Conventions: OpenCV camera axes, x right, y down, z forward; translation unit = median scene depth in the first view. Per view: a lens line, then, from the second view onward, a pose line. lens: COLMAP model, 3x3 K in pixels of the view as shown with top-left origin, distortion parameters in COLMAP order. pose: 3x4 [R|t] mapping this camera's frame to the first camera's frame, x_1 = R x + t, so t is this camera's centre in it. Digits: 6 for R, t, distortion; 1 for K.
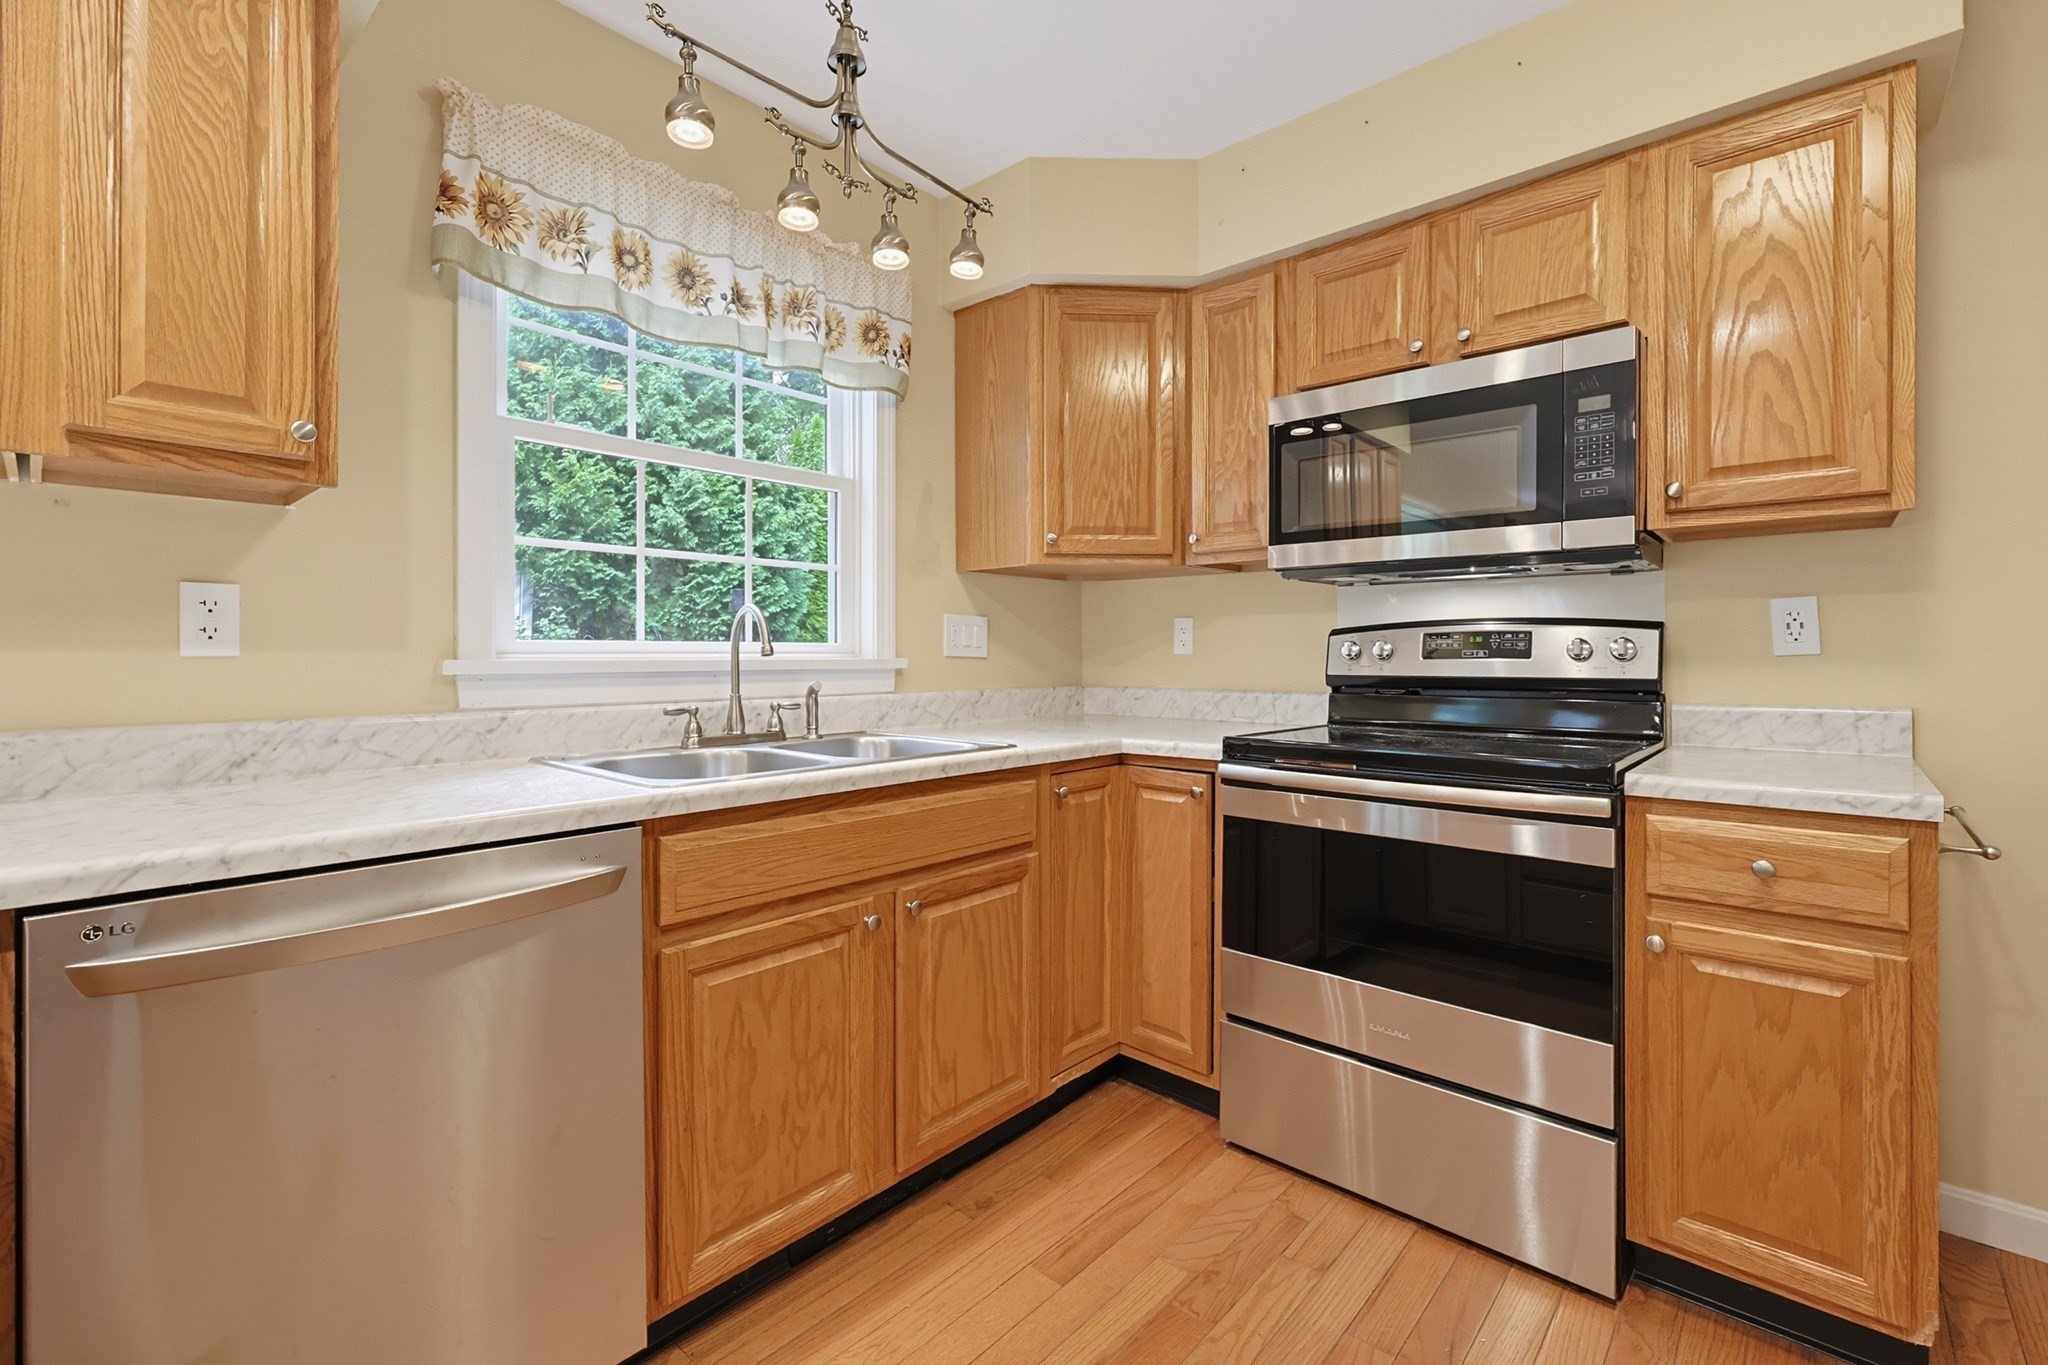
lens RADIAL K [[892.4, 0, 1038.1], [0, 892.4, 650.2], [0, 0, 1]] dist [-0.000399, 0.000326]
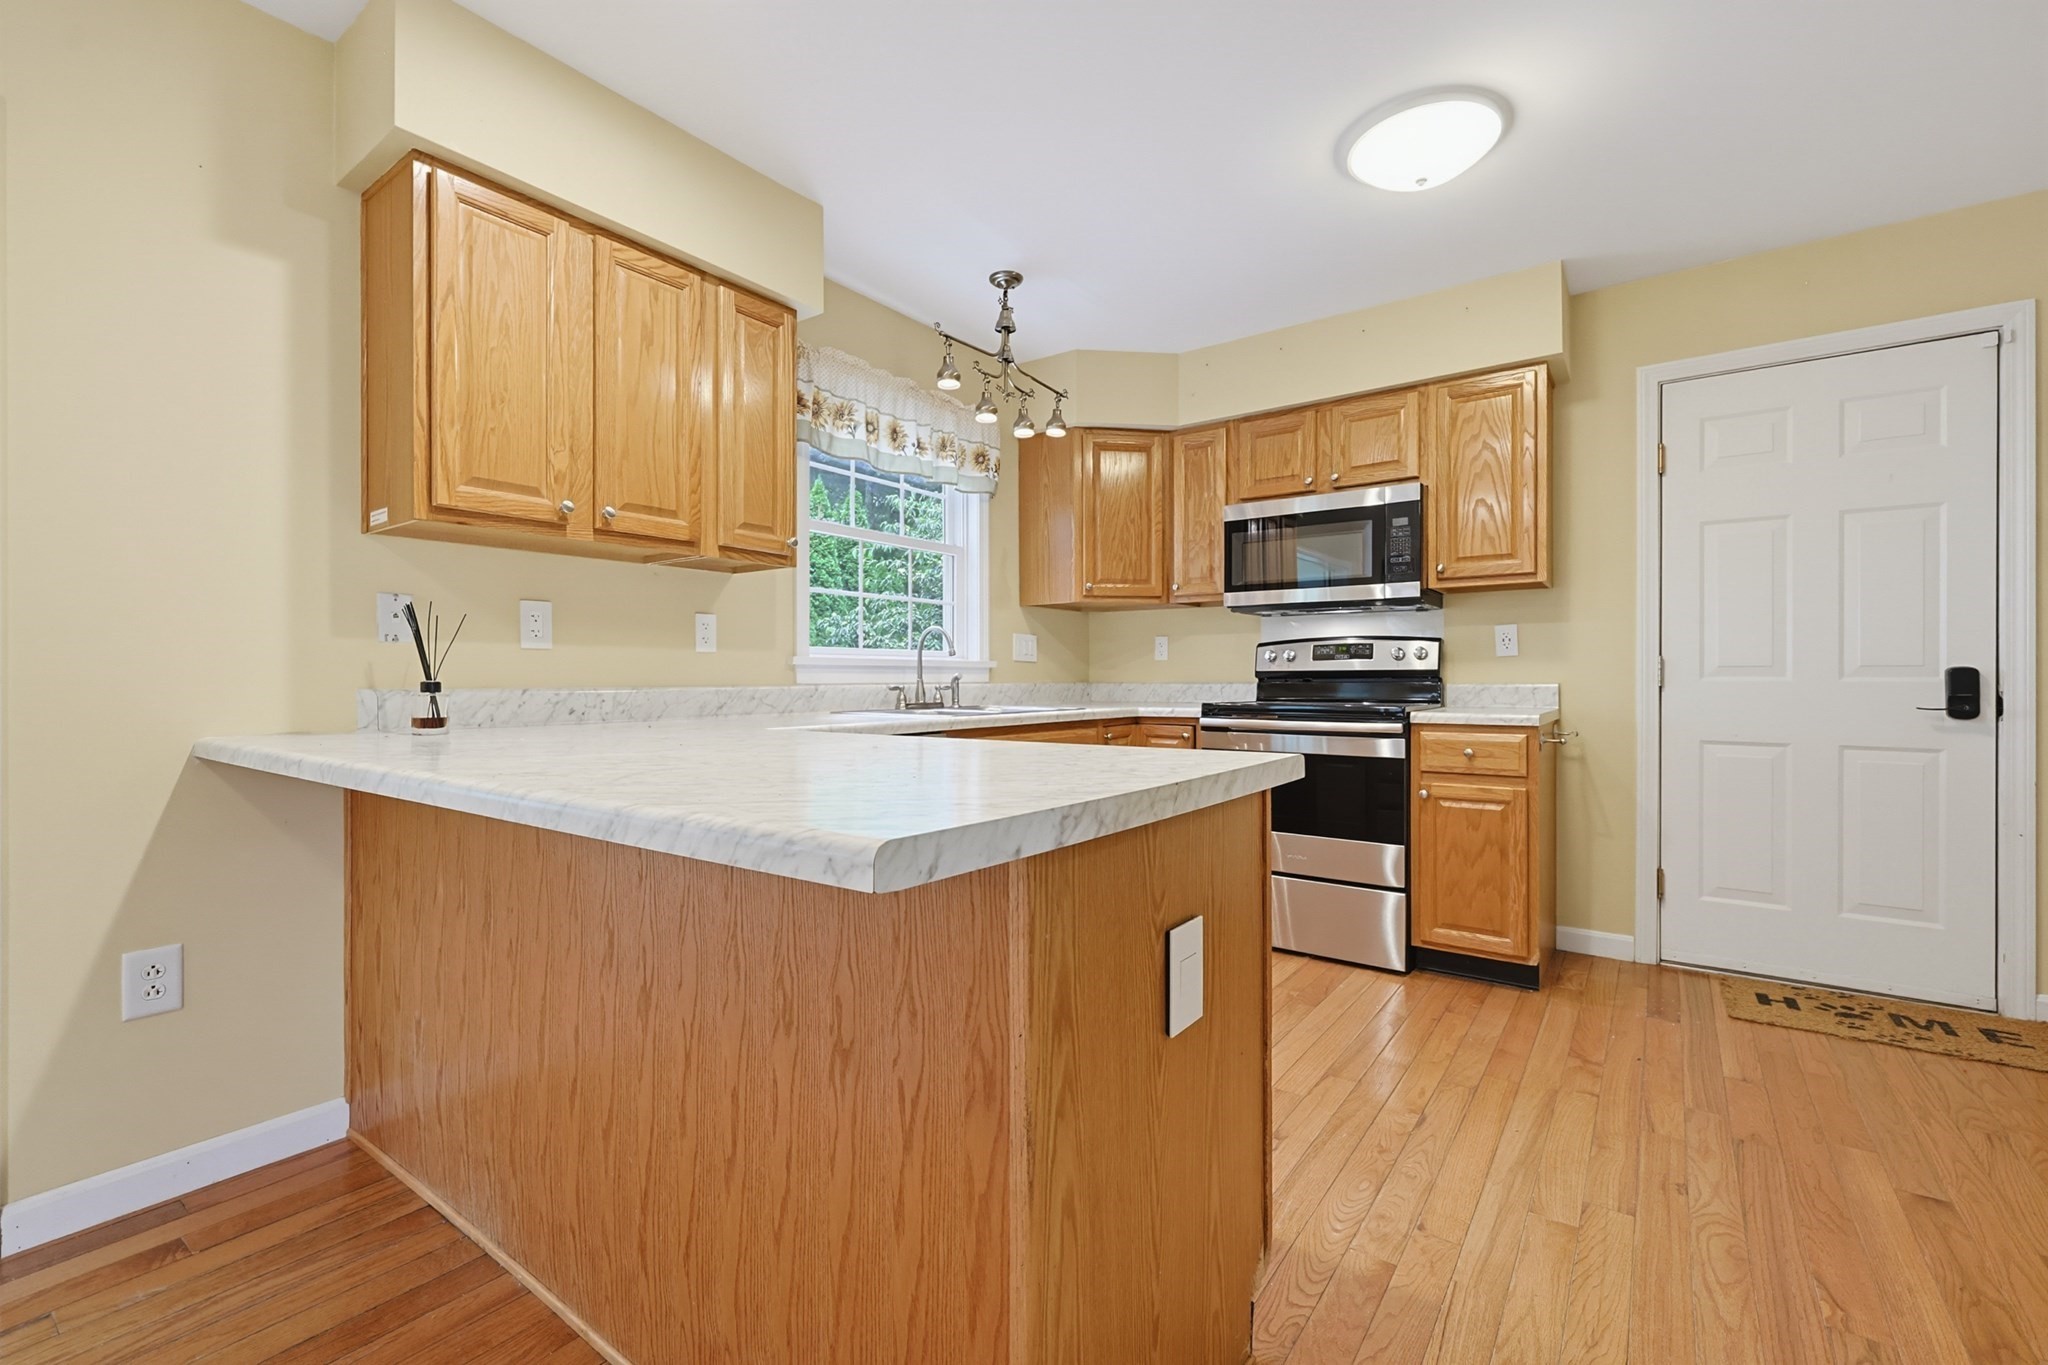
lens RADIAL K [[884.1, 0, 1018.0], [0, 884.1, 674.9], [0, 0, 1]] dist [-0.000881, -0.000126]
pose [[0.996356, -0.001118, 0.085281, -0.304433], [0.001049, 0.999999, 0.000853, 0.040471], [-0.085282, -0.000761, 0.996357, -0.705160]]
